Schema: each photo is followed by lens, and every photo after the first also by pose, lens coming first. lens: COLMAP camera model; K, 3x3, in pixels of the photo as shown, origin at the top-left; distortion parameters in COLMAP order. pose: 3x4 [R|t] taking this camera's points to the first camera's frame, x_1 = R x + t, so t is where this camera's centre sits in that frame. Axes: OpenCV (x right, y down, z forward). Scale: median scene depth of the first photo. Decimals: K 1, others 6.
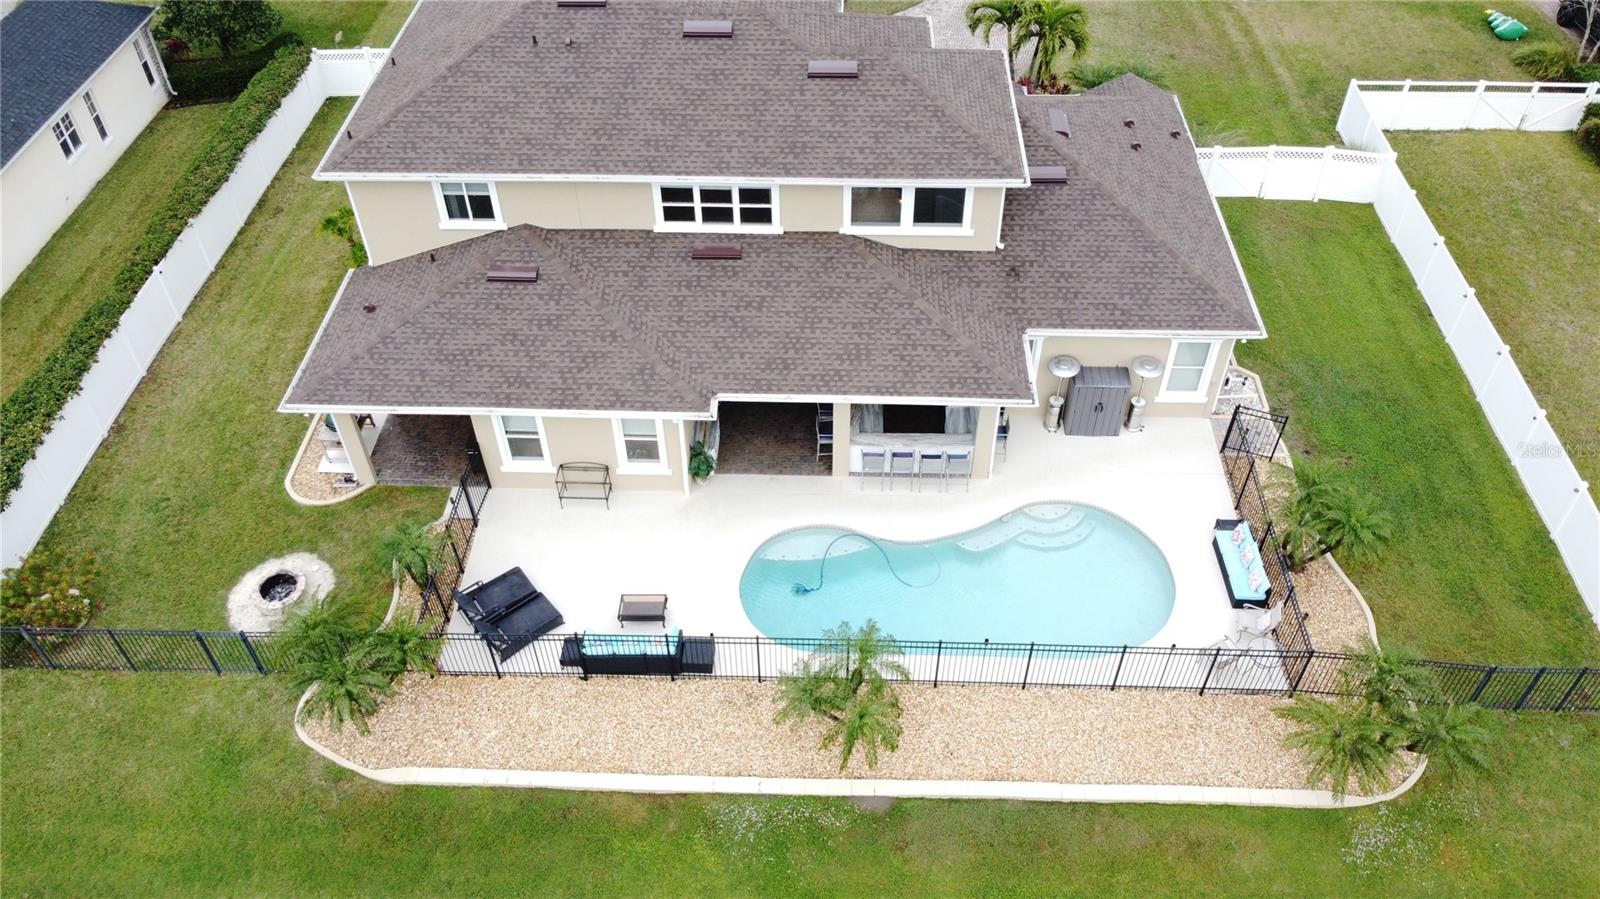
lens RADIAL K [[1188.2, 0, 802.8], [0, 1188.2, 458.2], [0, 0, 1]] dist [-0.005815, 0.002436]
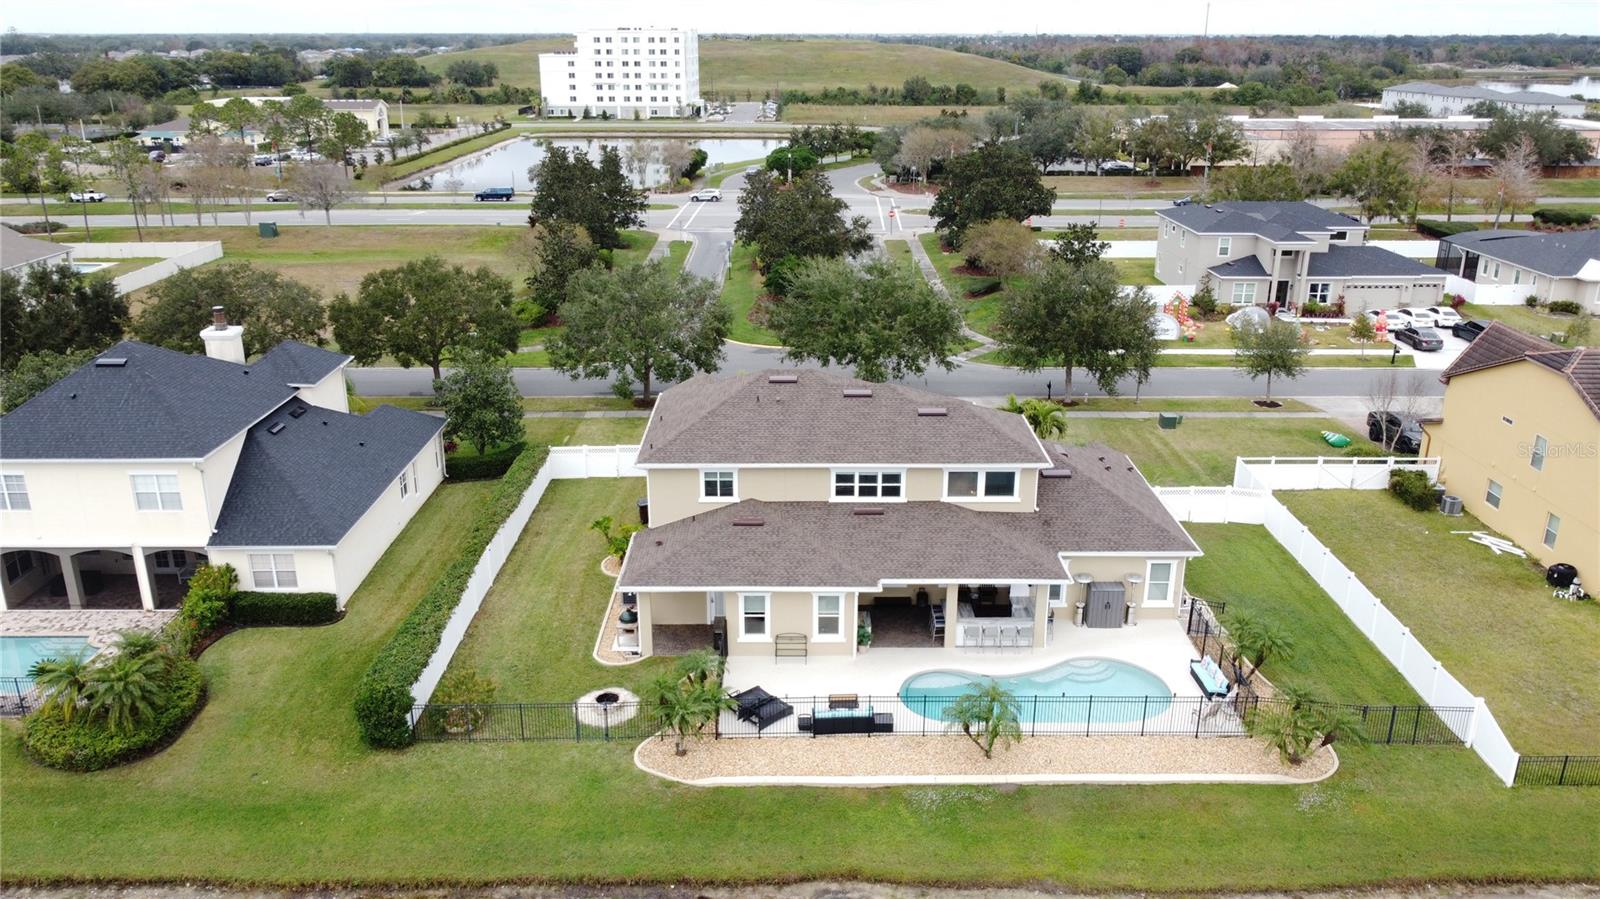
lens RADIAL K [[1188.2, 0, 802.8], [0, 1188.2, 458.2], [0, 0, 1]] dist [-0.005815, 0.002436]
pose [[0.999174, -0.003282, 0.040507, -0.233905], [0.020213, 0.904834, -0.425286, 0.468910], [-0.035257, 0.425753, 0.904152, -0.535892]]
